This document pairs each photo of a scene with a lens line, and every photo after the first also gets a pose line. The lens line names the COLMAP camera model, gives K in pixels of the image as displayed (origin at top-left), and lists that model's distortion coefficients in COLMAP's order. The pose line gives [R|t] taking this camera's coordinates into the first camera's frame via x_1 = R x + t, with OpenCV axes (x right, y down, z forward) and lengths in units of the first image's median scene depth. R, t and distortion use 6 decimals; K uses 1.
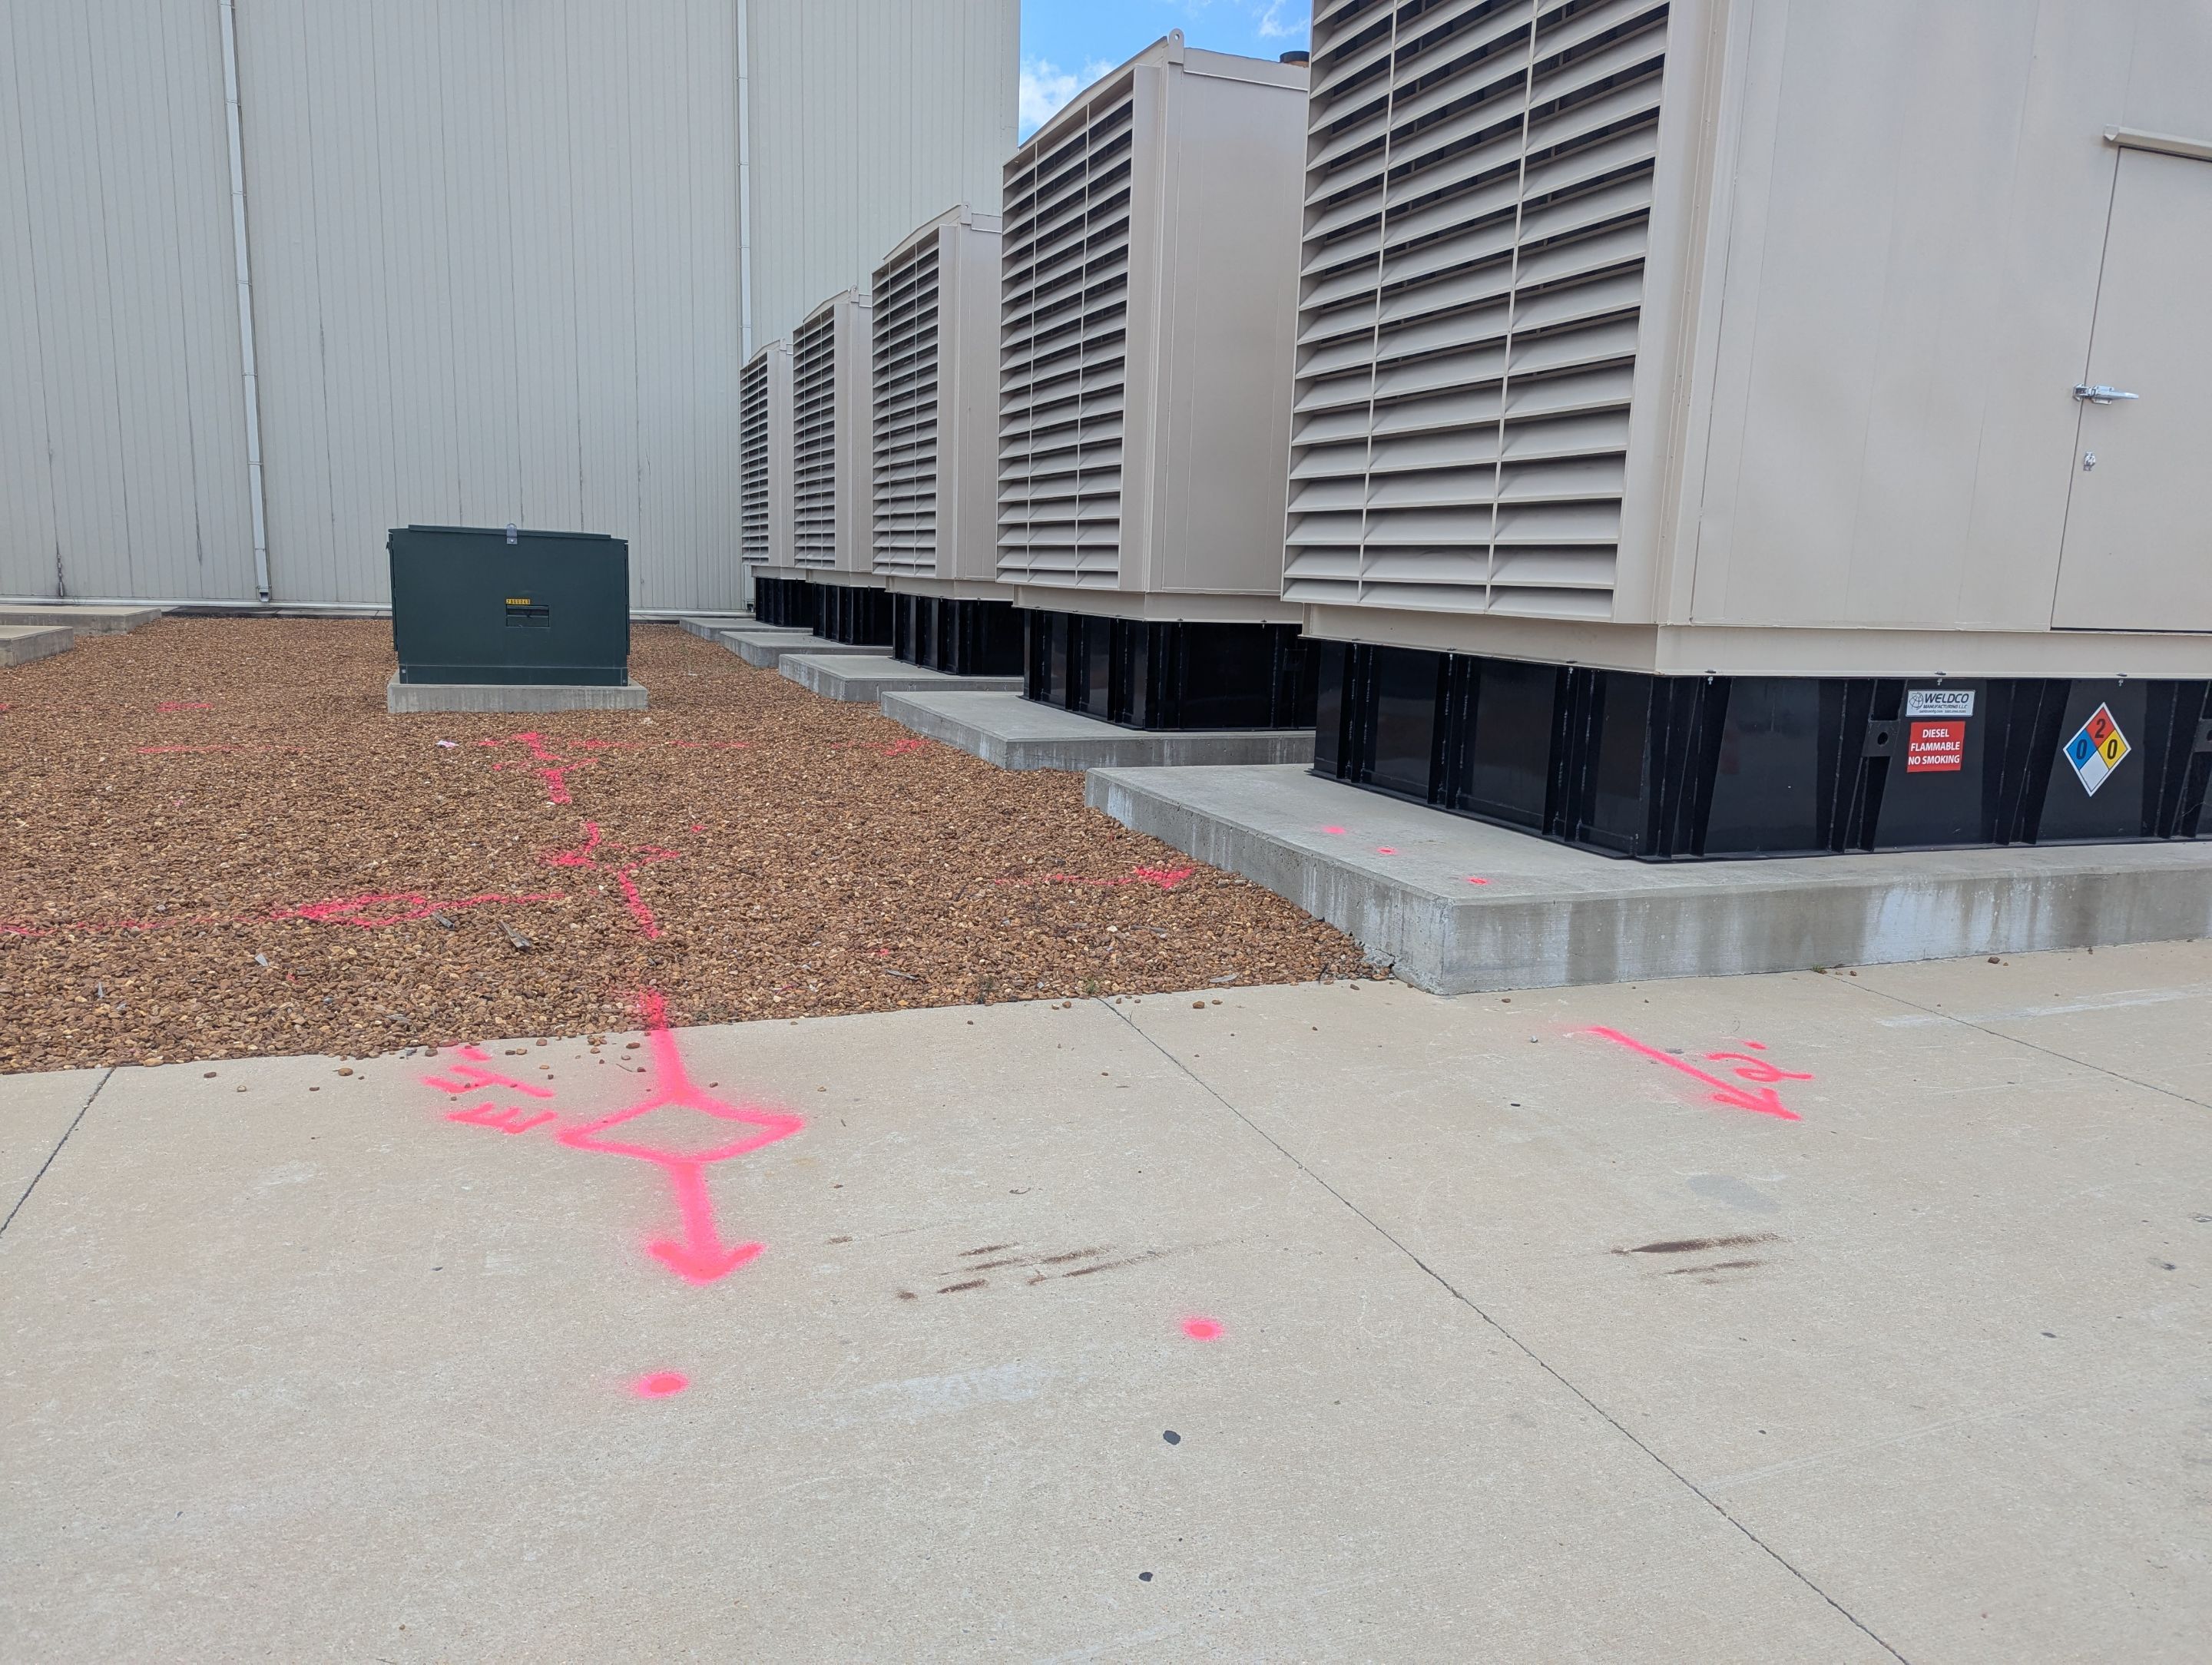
lens RADIAL K [[1557.8, 0, 1091.4], [0, 1557.8, 828.8], [0, 0, 1]] dist [0.079828, -0.077076]
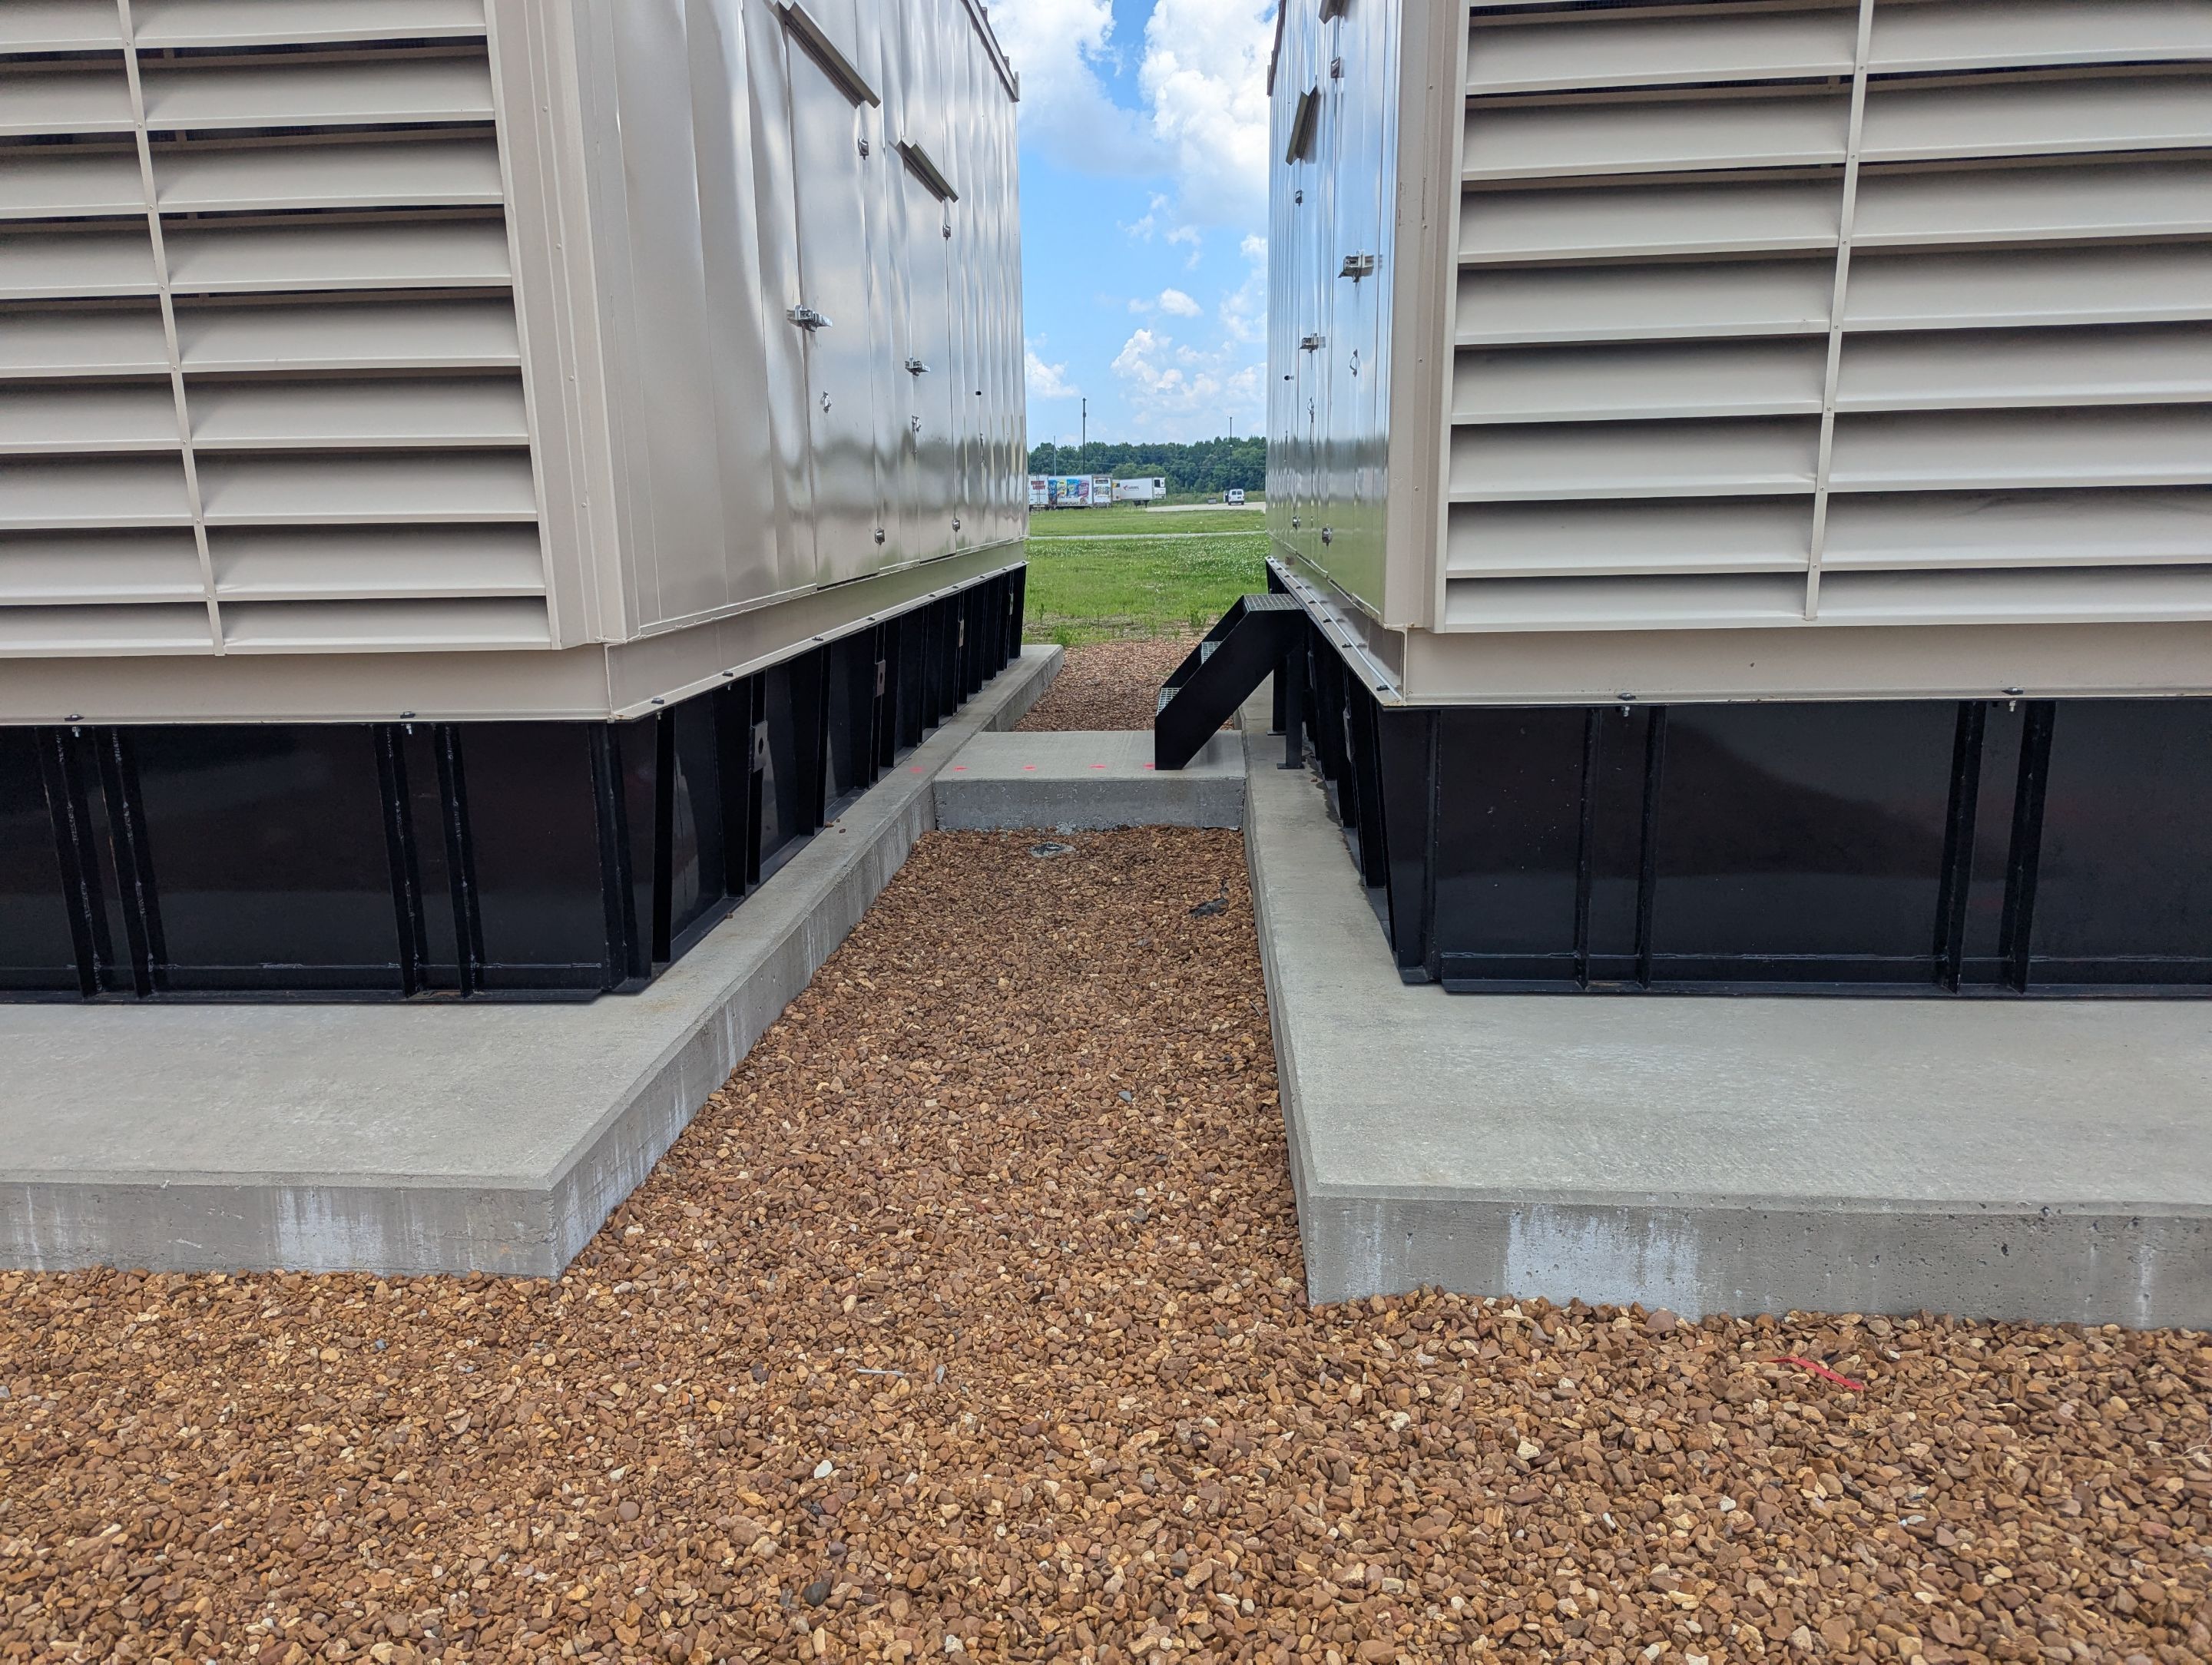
lens RADIAL K [[1525.0, 0, 1120.1], [0, 1525.0, 855.0], [0, 0, 1]] dist [0.075223, -0.069819]
pose [[0.427149, -0.227314, 0.875141, -0.330630], [0.183053, 0.969580, 0.162498, -0.191359], [-0.885457, 0.090786, 0.455766, 0.993724]]
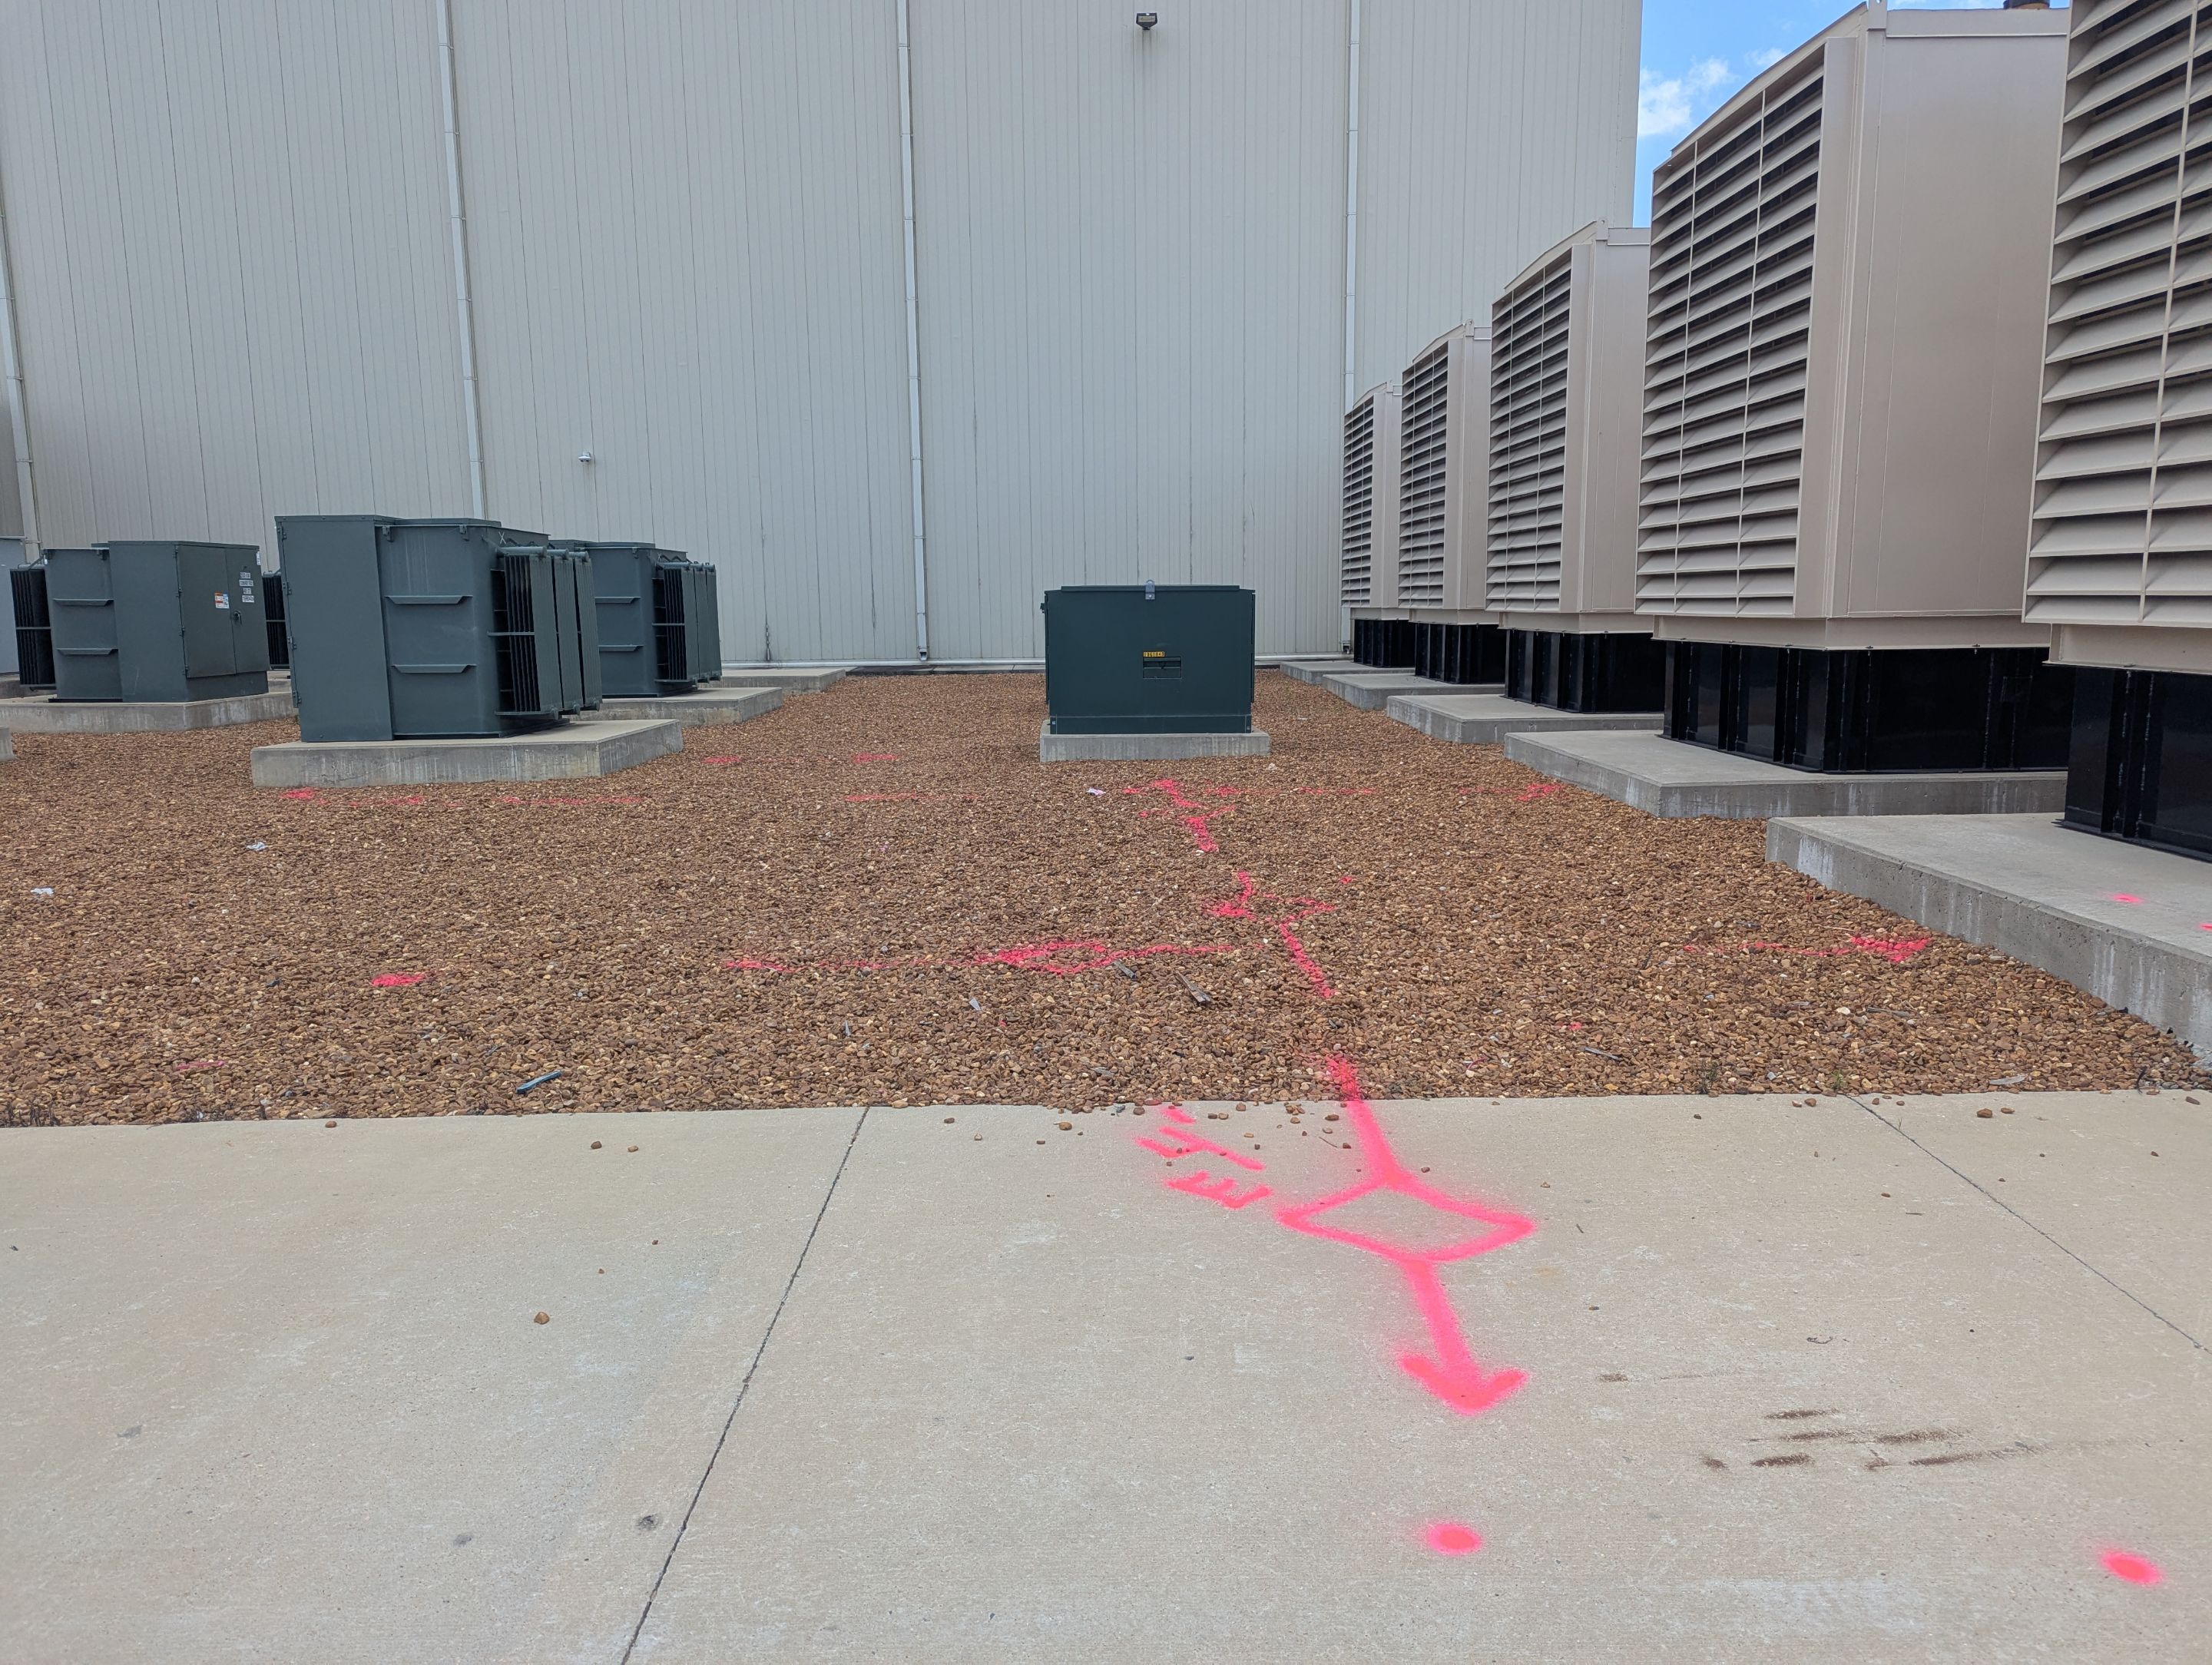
lens RADIAL K [[1558.4, 0, 1133.8], [0, 1558.4, 827.5], [0, 0, 1]] dist [0.068988, -0.059201]
pose [[0.943827, 0.005847, -0.330387, -0.055011], [-0.013889, 0.999662, -0.021986, -0.009758], [0.330147, 0.025339, 0.943589, 0.032782]]
